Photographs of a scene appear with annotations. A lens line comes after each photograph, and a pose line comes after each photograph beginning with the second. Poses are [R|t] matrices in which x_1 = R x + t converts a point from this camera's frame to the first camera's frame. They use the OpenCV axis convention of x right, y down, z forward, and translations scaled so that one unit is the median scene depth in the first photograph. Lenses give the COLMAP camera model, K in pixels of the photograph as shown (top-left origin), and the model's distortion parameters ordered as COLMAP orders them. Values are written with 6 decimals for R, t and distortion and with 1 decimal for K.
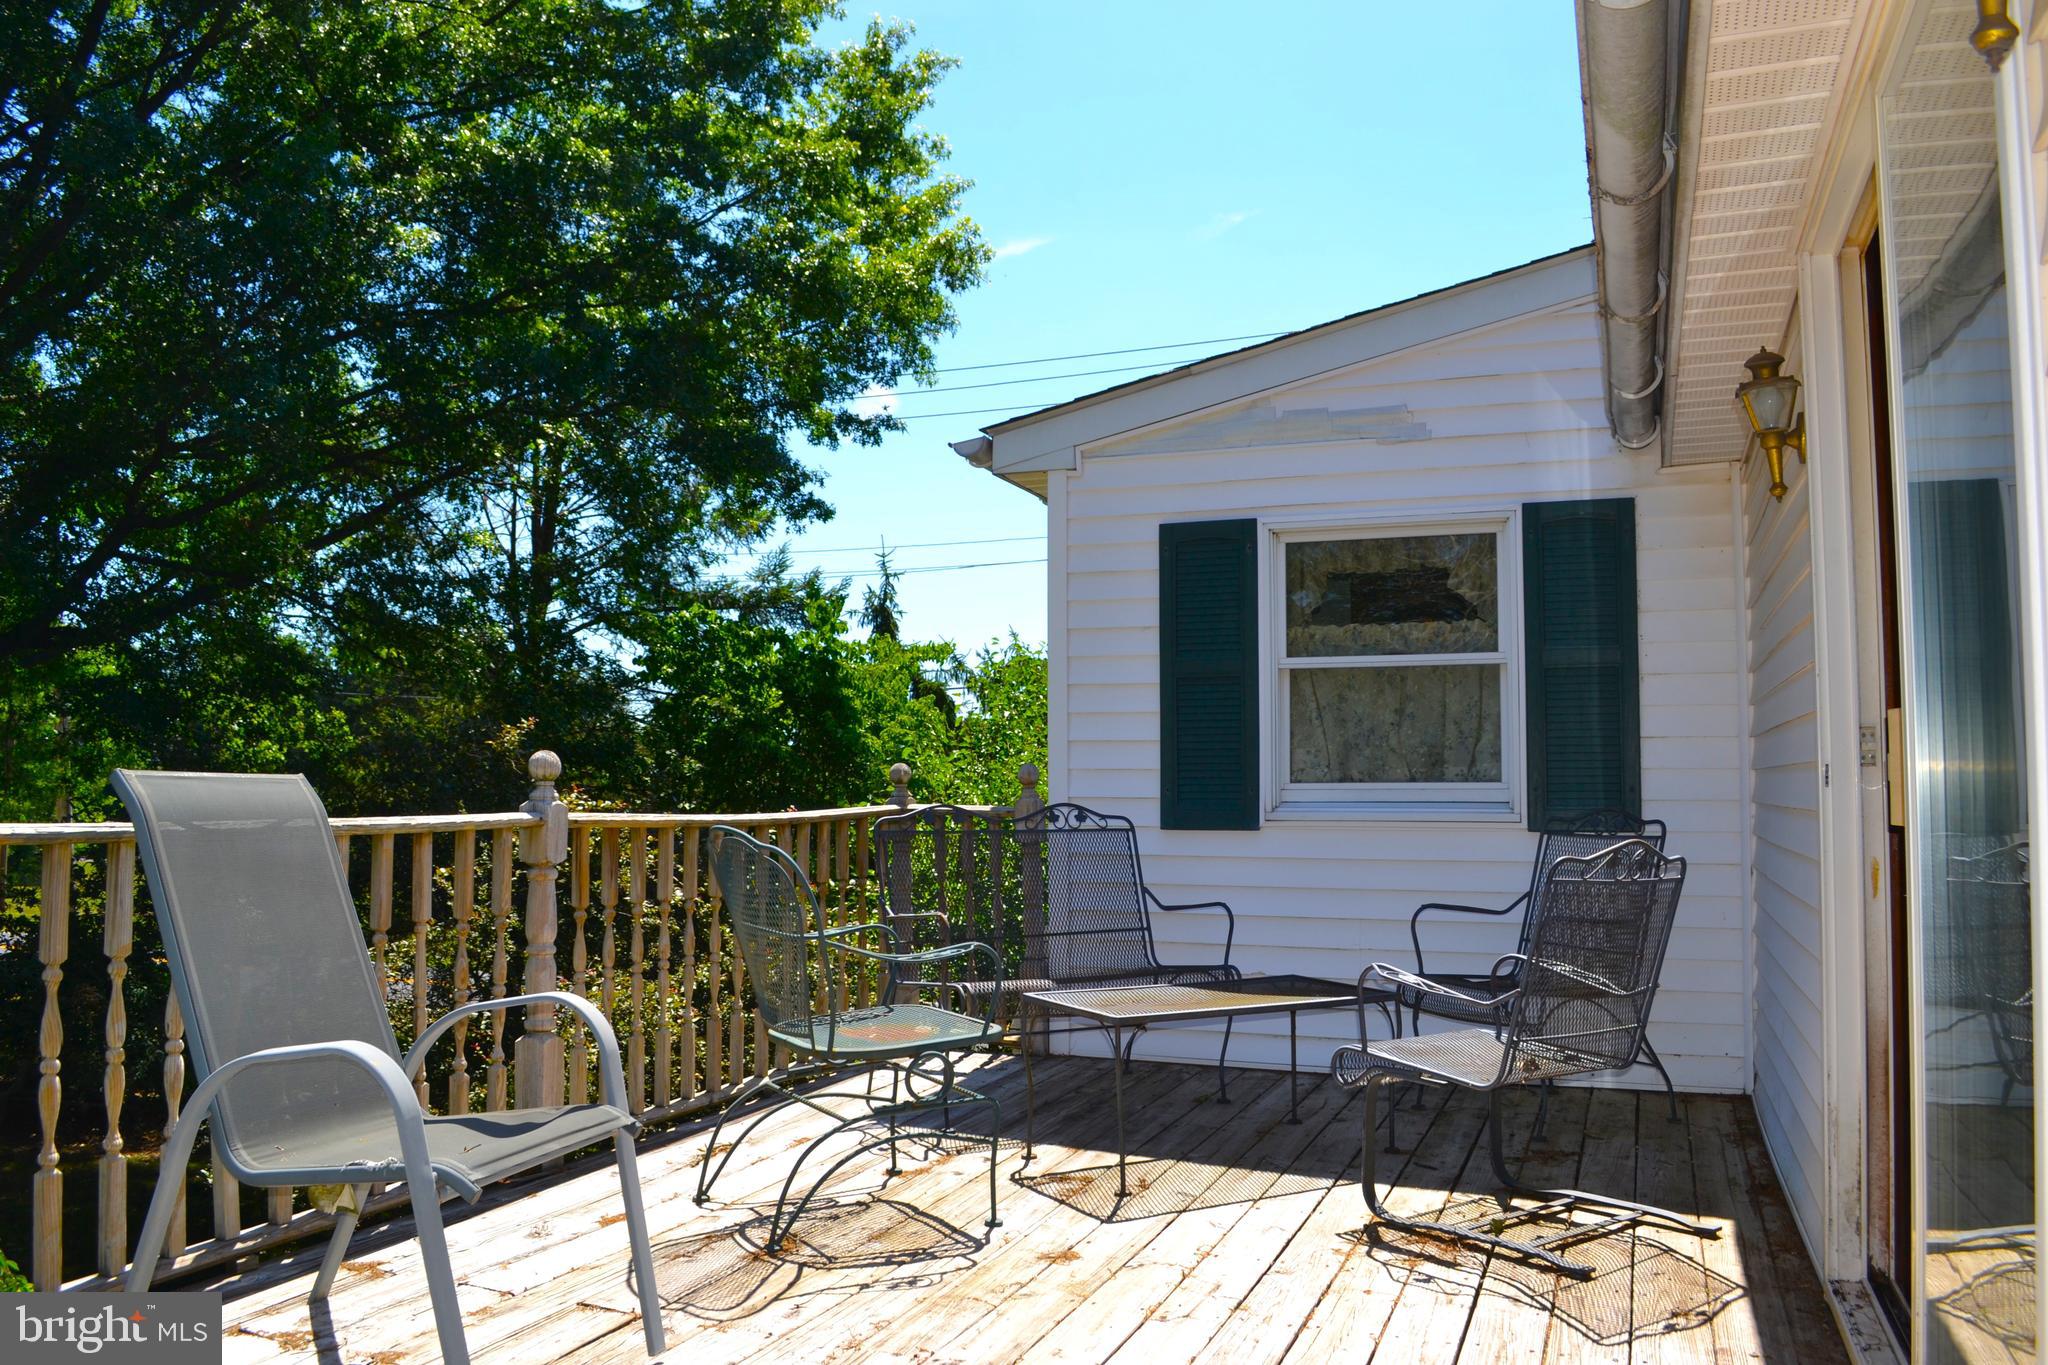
lens RADIAL K [[1636.9, 0, 1022.2], [0, 1636.9, 690.2], [0, 0, 1]] dist [-0.080095, 0.001445]
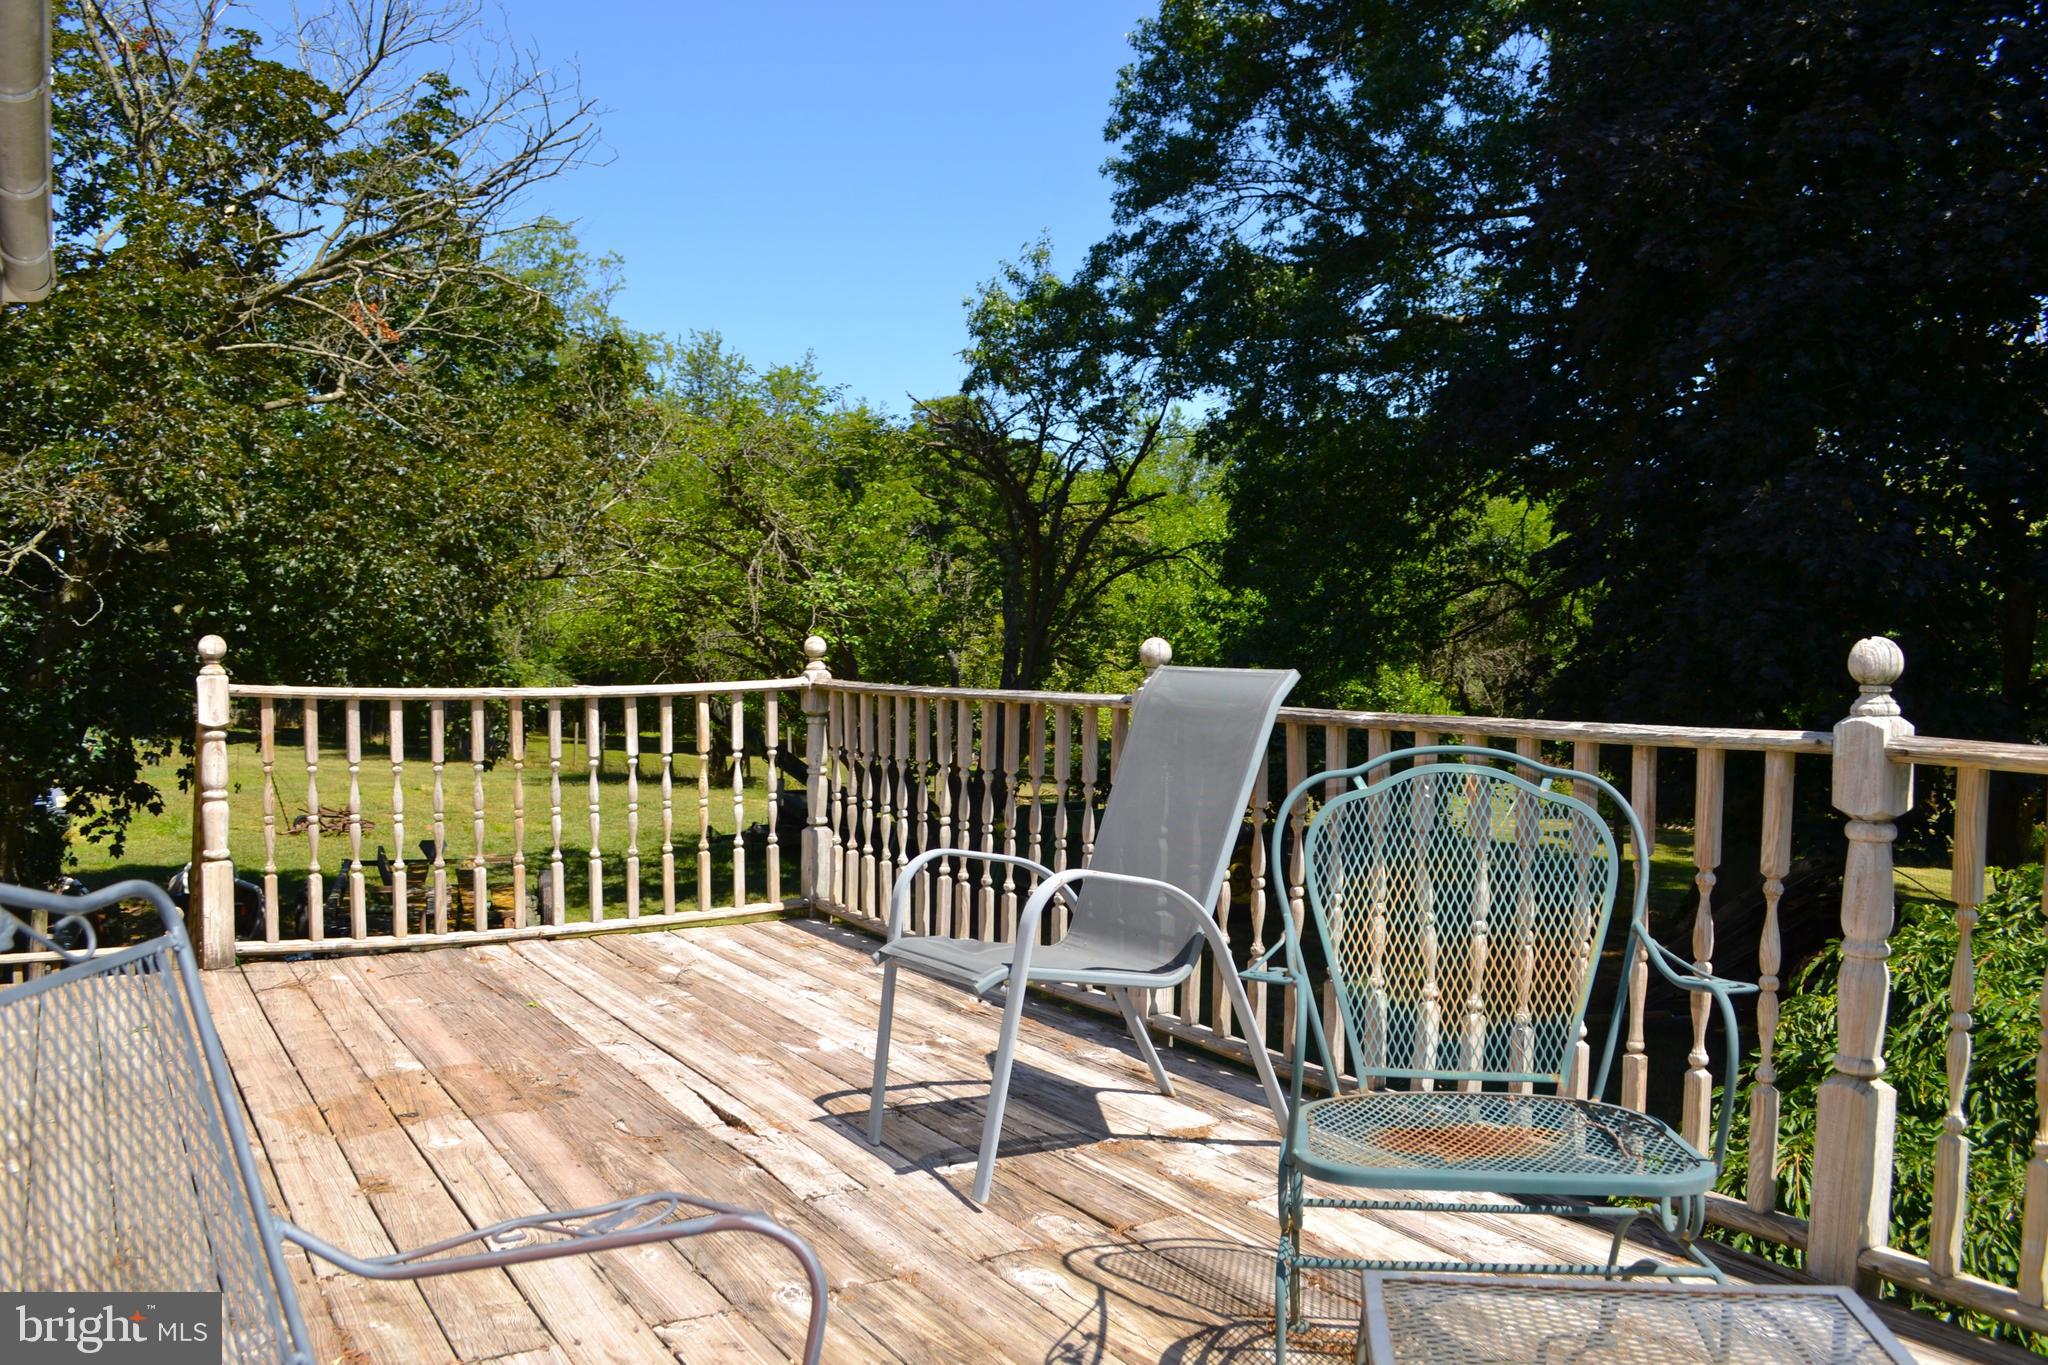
lens RADIAL K [[1636.9, 0, 1025.3], [0, 1636.9, 689.0], [0, 0, 1]] dist [-0.080095, 0.001445]
pose [[-0.630971, 0.000842, -0.775806, 0.448054], [0.045861, 0.998291, -0.036215, 0.071452], [0.774450, -0.058430, -0.629931, 1.264026]]
